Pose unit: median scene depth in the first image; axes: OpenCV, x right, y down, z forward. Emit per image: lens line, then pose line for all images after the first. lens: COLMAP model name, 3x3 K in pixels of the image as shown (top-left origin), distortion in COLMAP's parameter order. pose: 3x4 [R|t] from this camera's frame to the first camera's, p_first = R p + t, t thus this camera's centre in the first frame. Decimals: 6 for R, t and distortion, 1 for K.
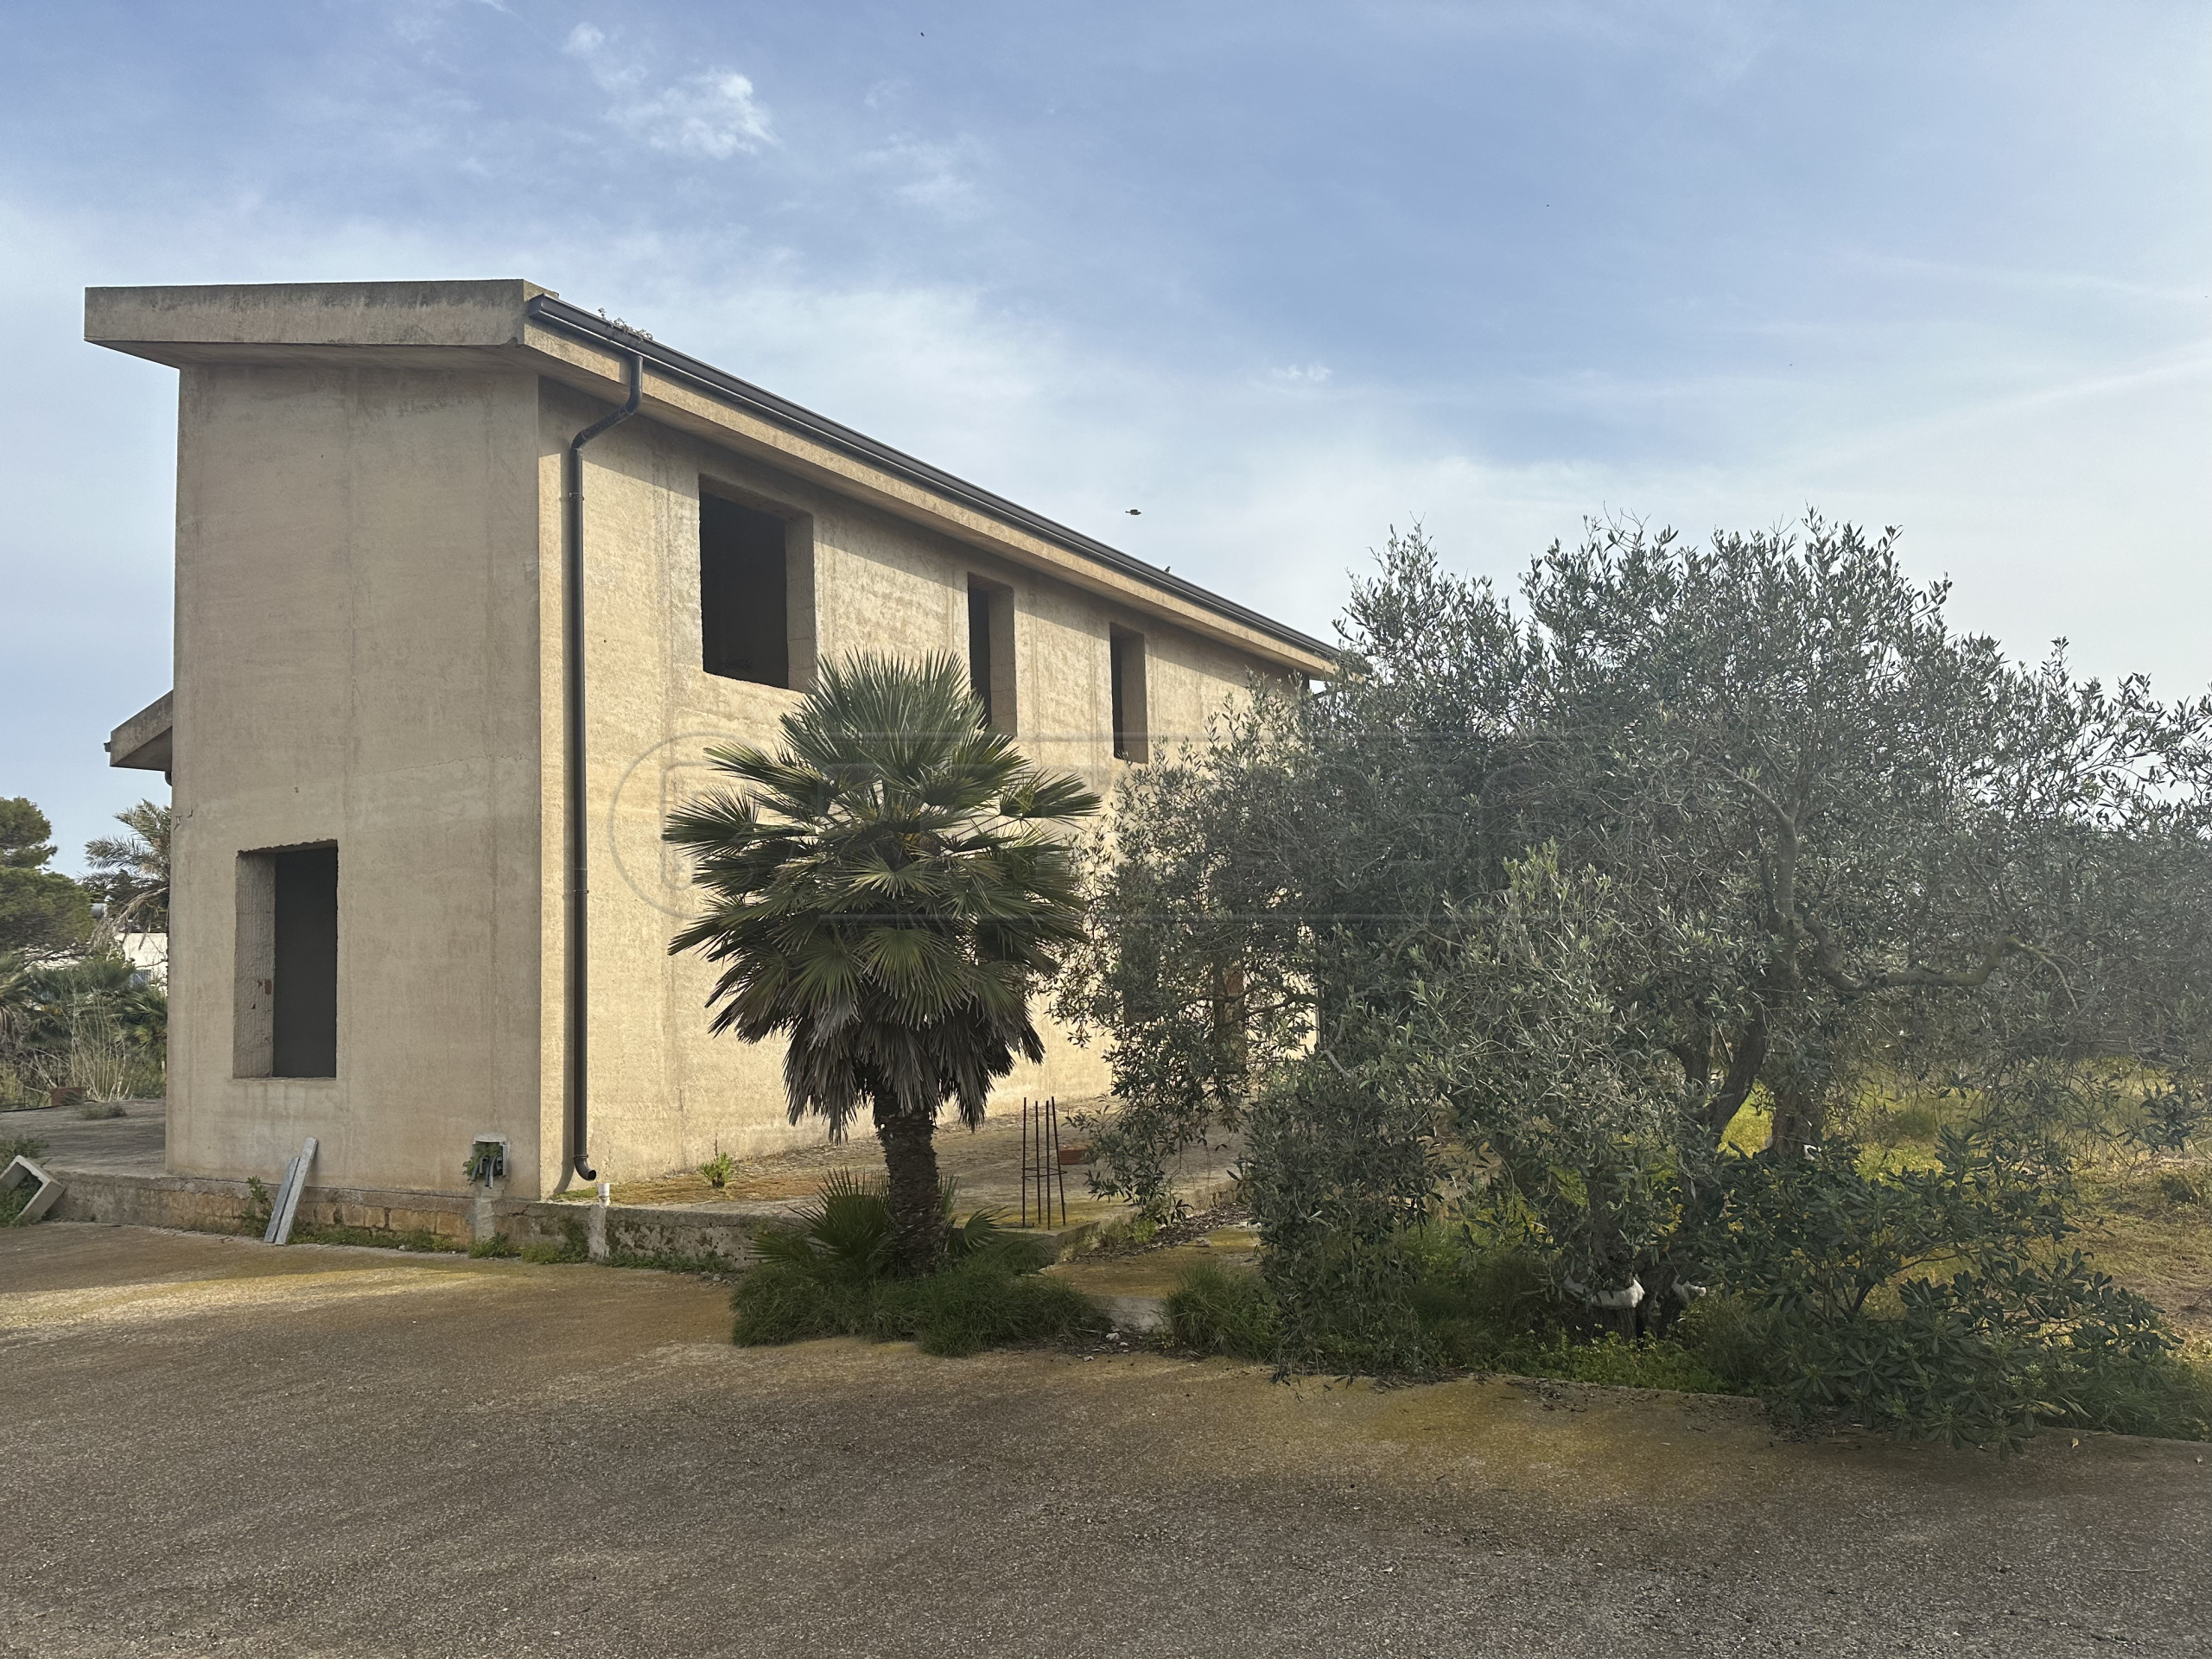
lens RADIAL K [[1588.9, 0, 1068.0], [0, 1588.9, 839.8], [0, 0, 1]] dist [0.059798, -0.084364]
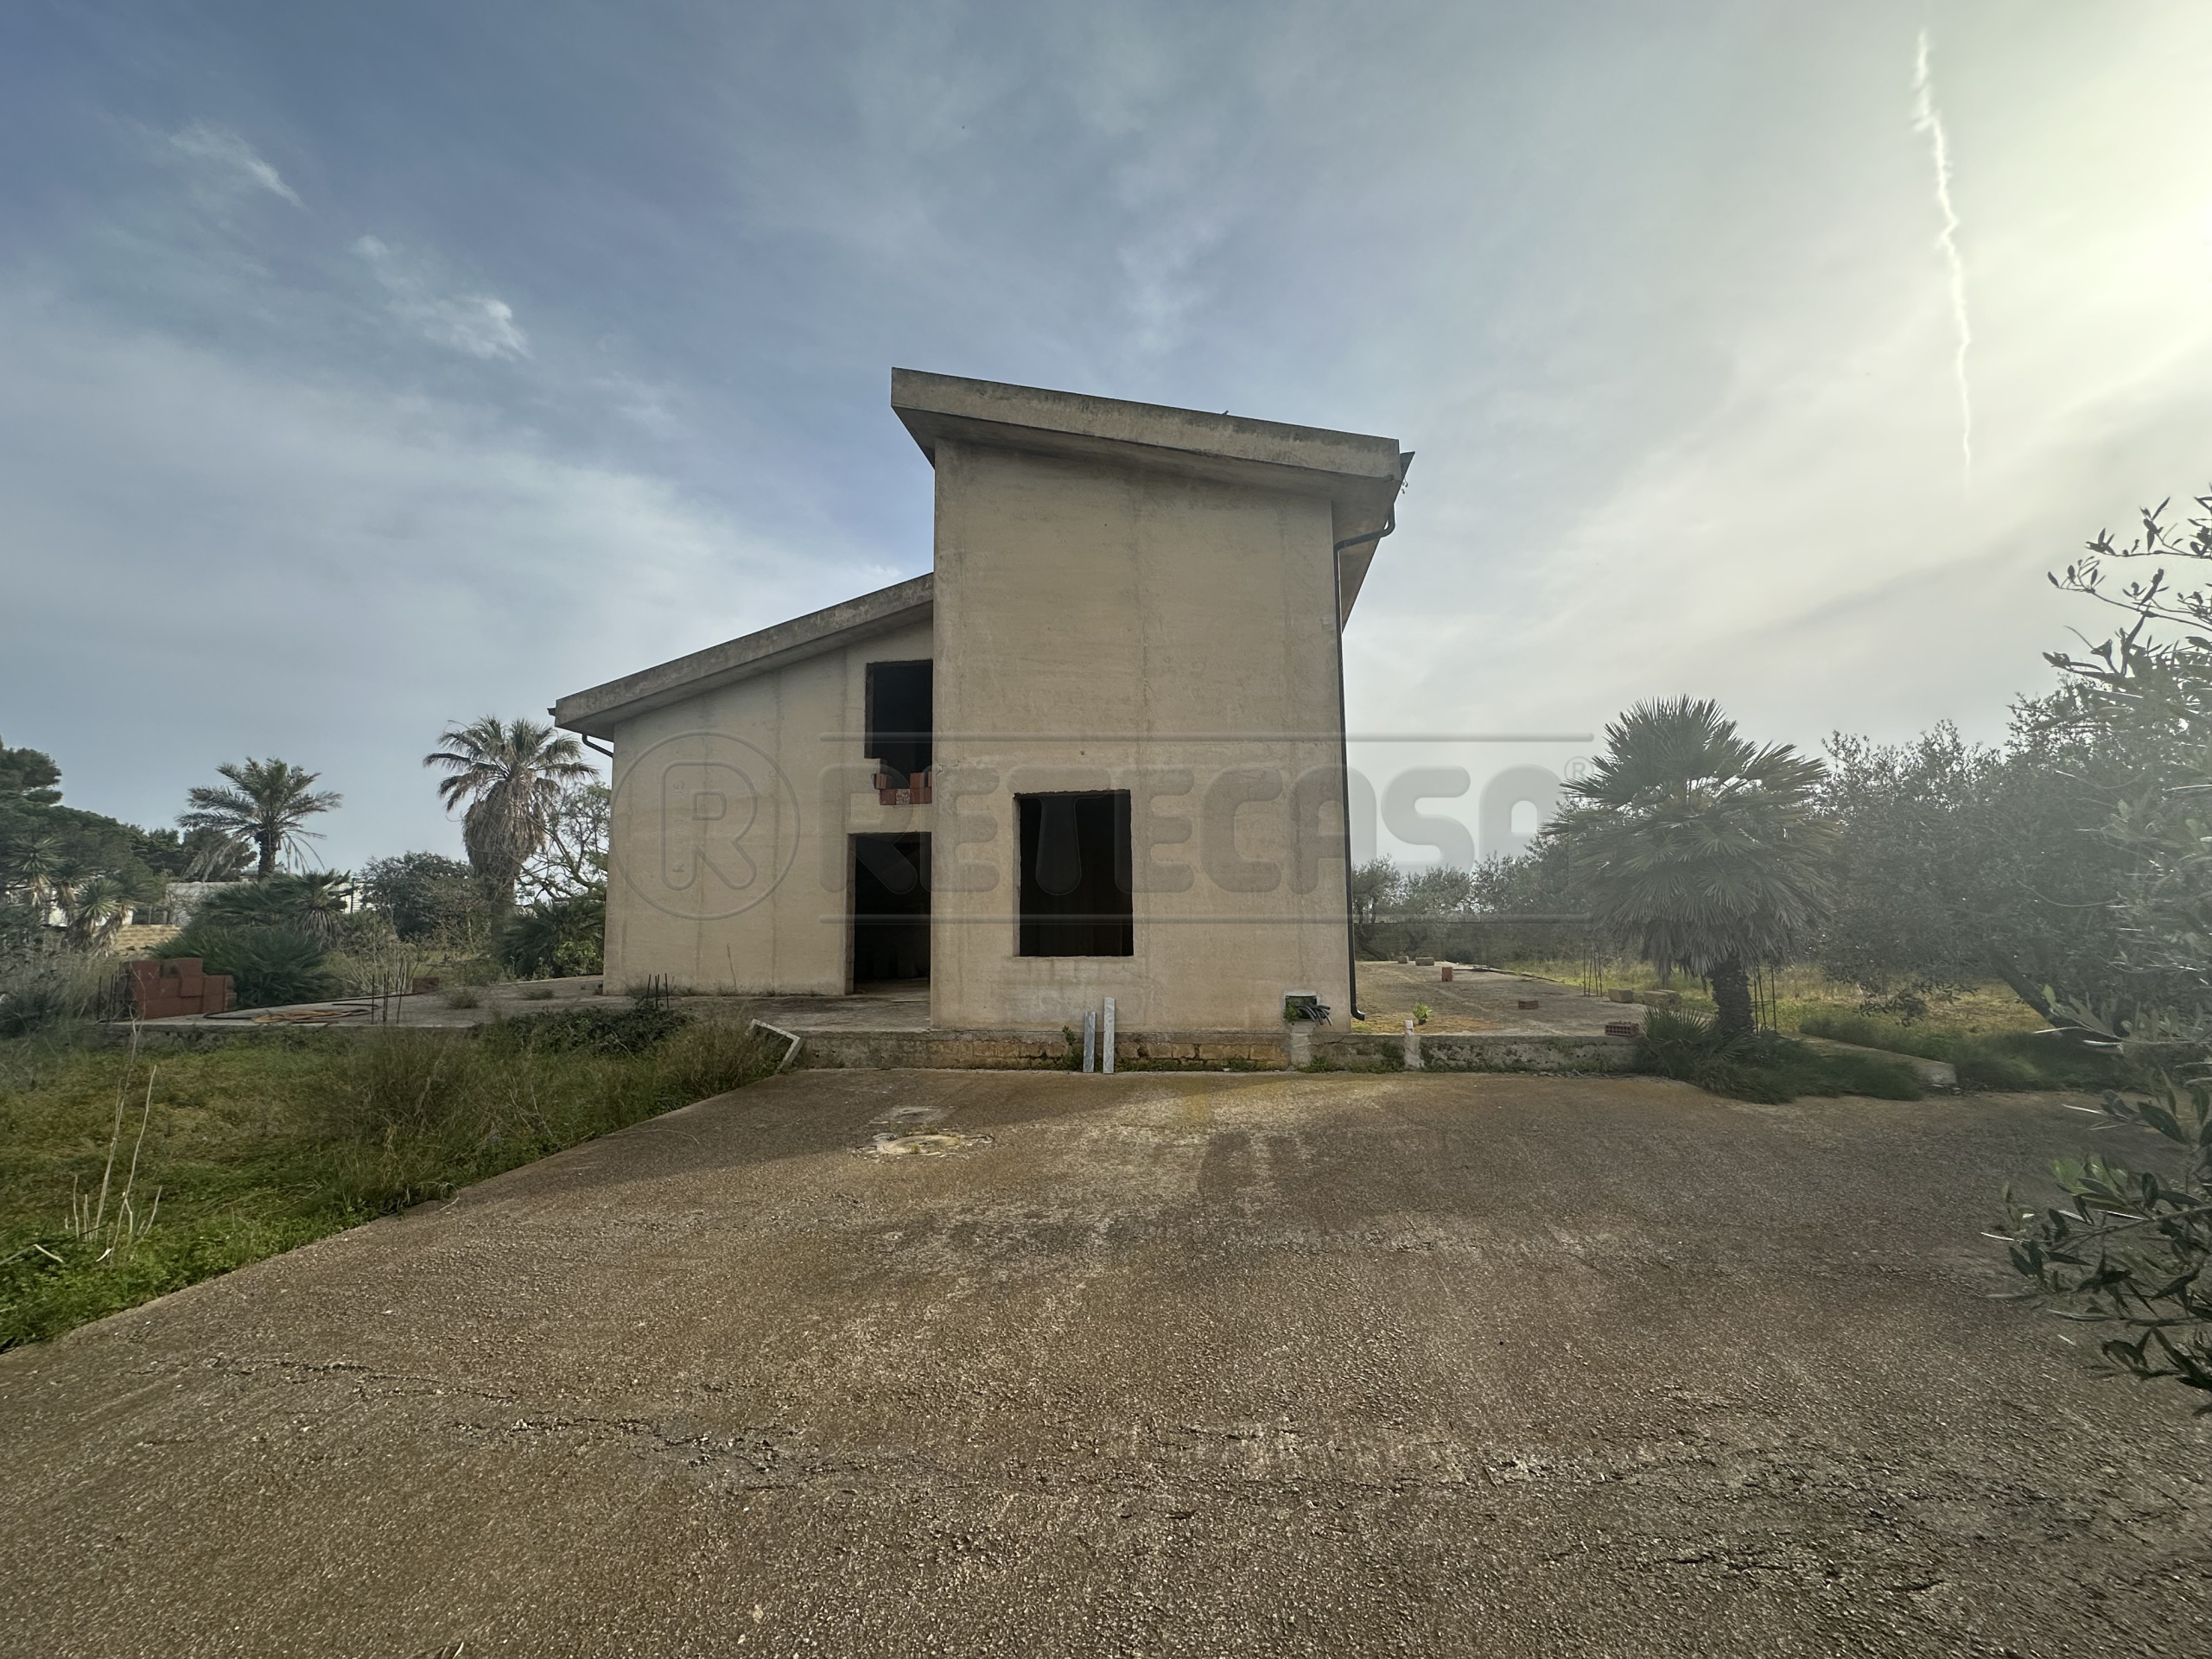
lens RADIAL K [[939.3, 0, 1106.0], [0, 939.3, 829.5], [0, 0, 1]] dist [0.001994, 0.000548]
pose [[0.919680, 0.061660, 0.387798, -0.865094], [-0.052681, 0.998041, -0.033752, 0.070265], [-0.389119, 0.010611, 0.921126, 0.250800]]
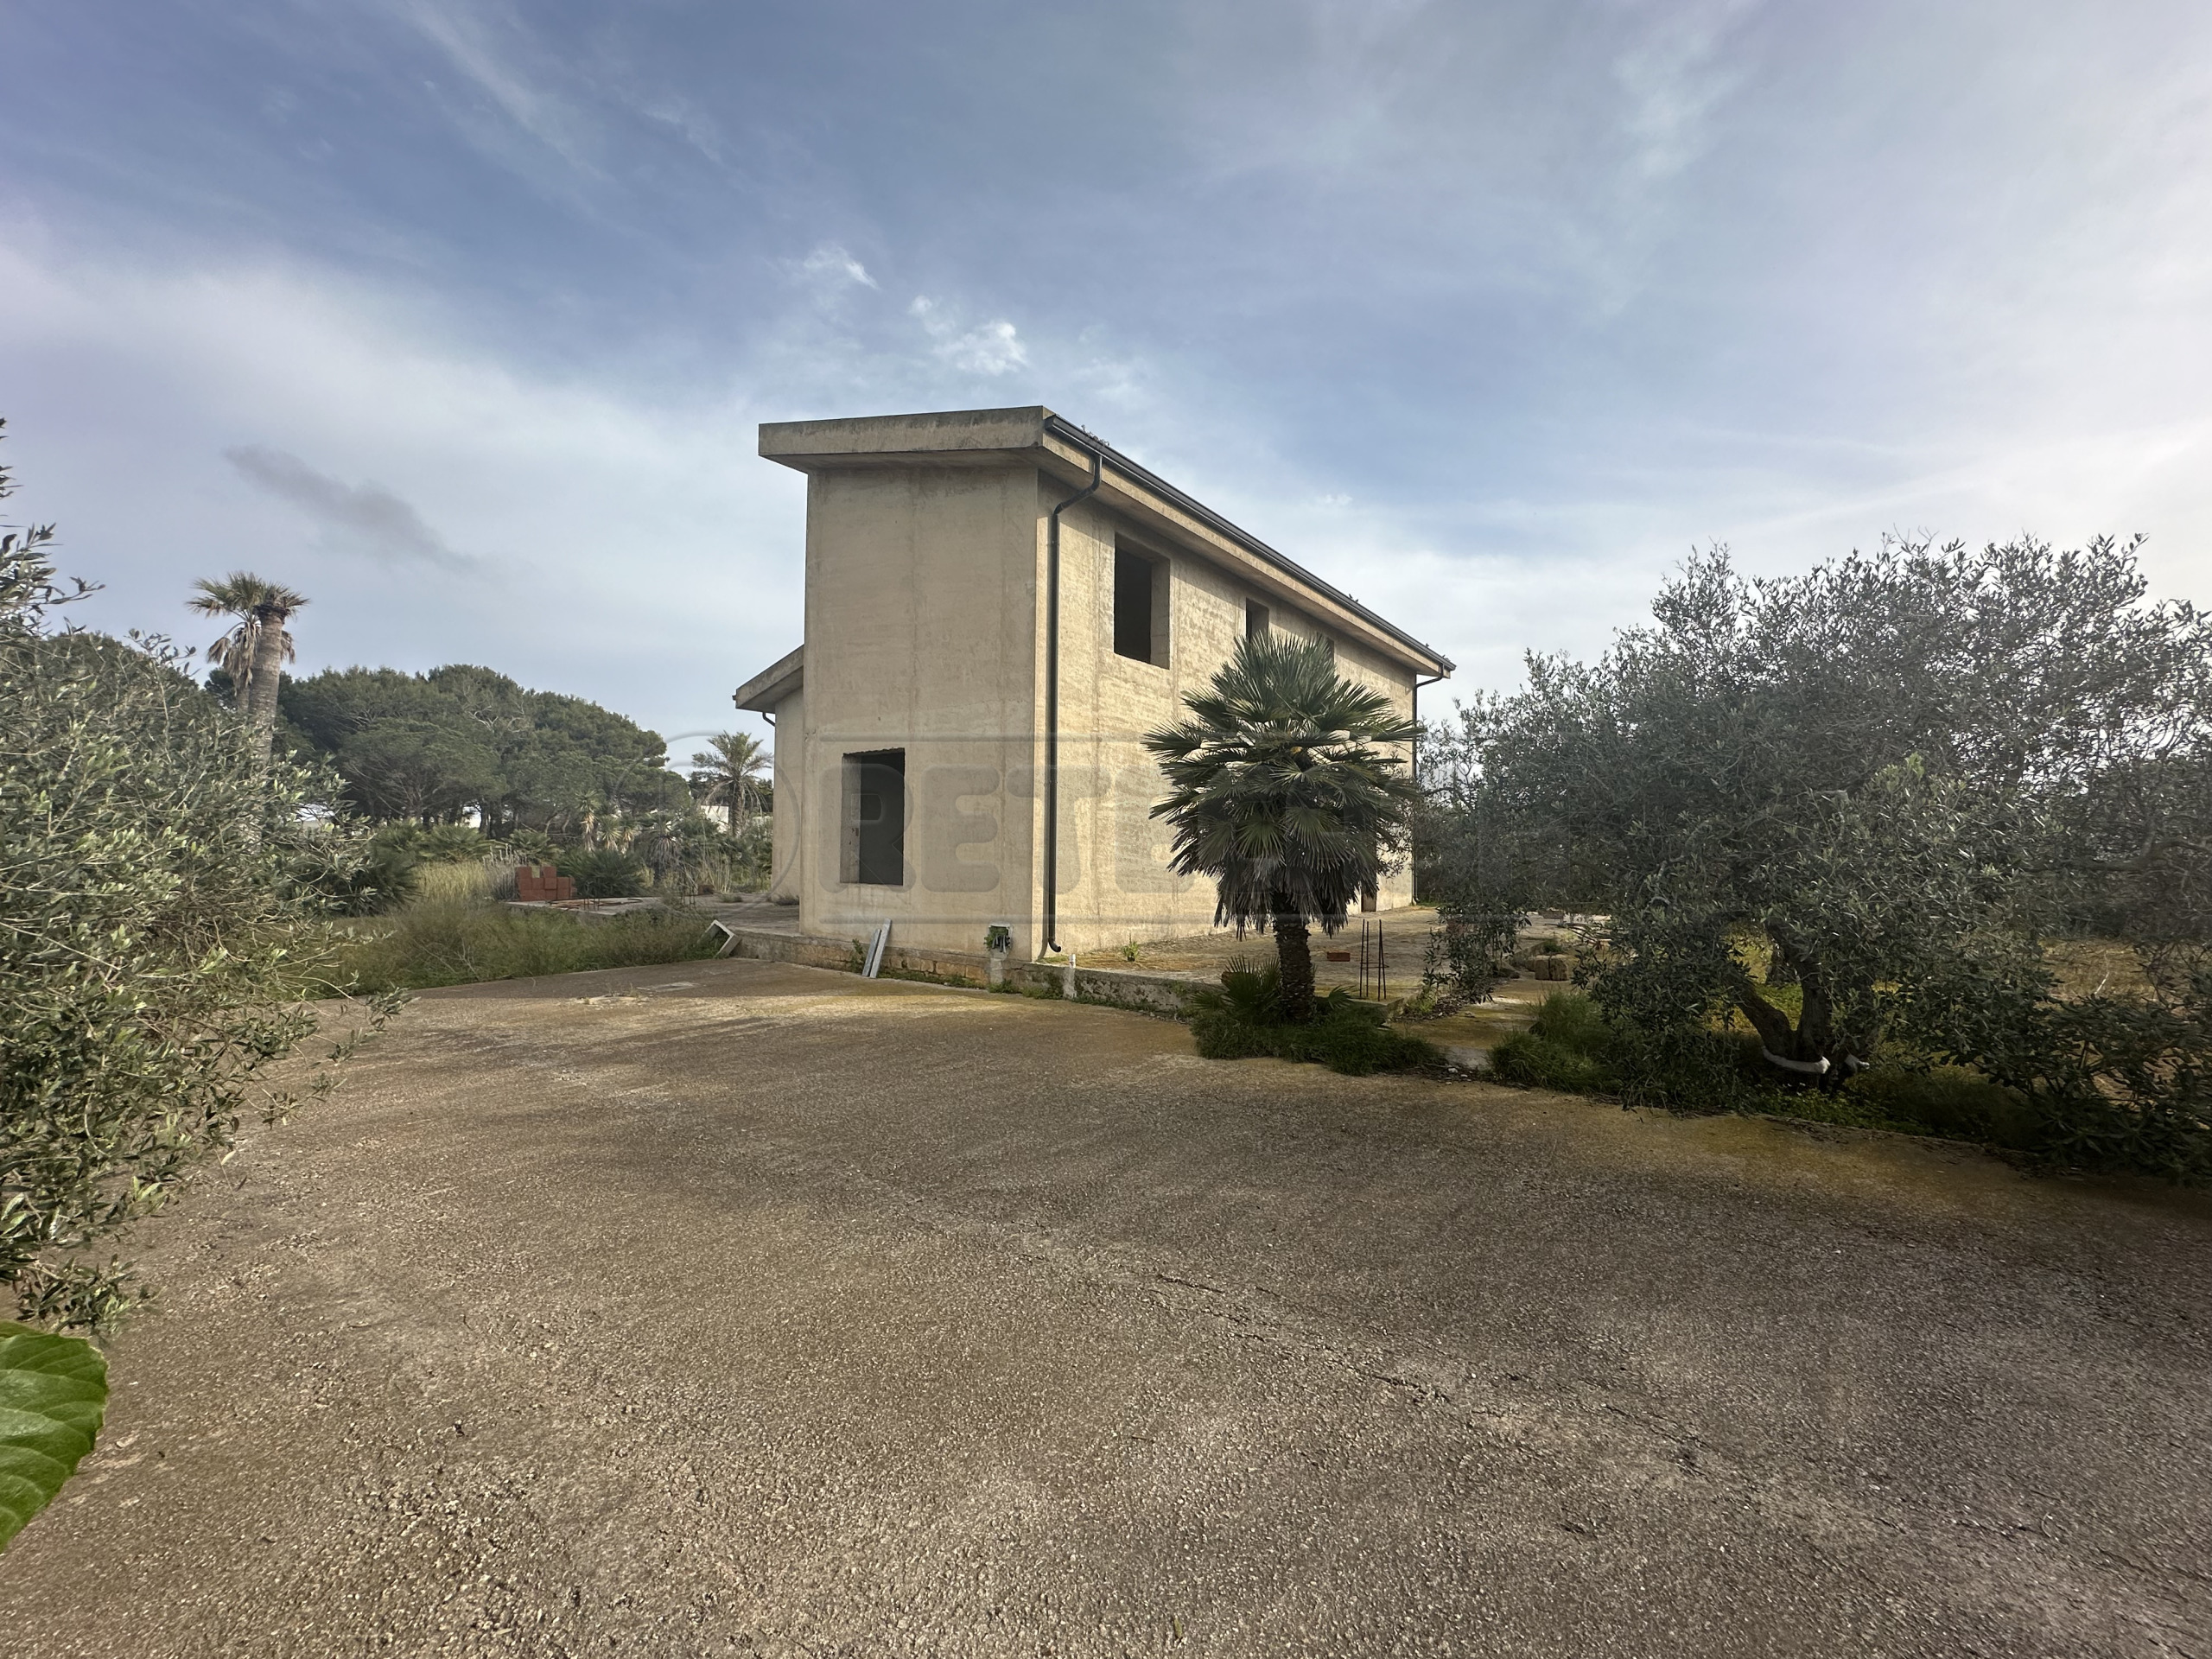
lens RADIAL K [[909.5, 0, 1085.3], [0, 909.5, 828.5], [0, 0, 1]] dist [-0.001379, -0.000063]
pose [[0.992819, 0.038886, -0.113131, -0.161232], [-0.031453, 0.997273, 0.066765, 0.016134], [0.115419, -0.062727, 0.991334, 0.052938]]
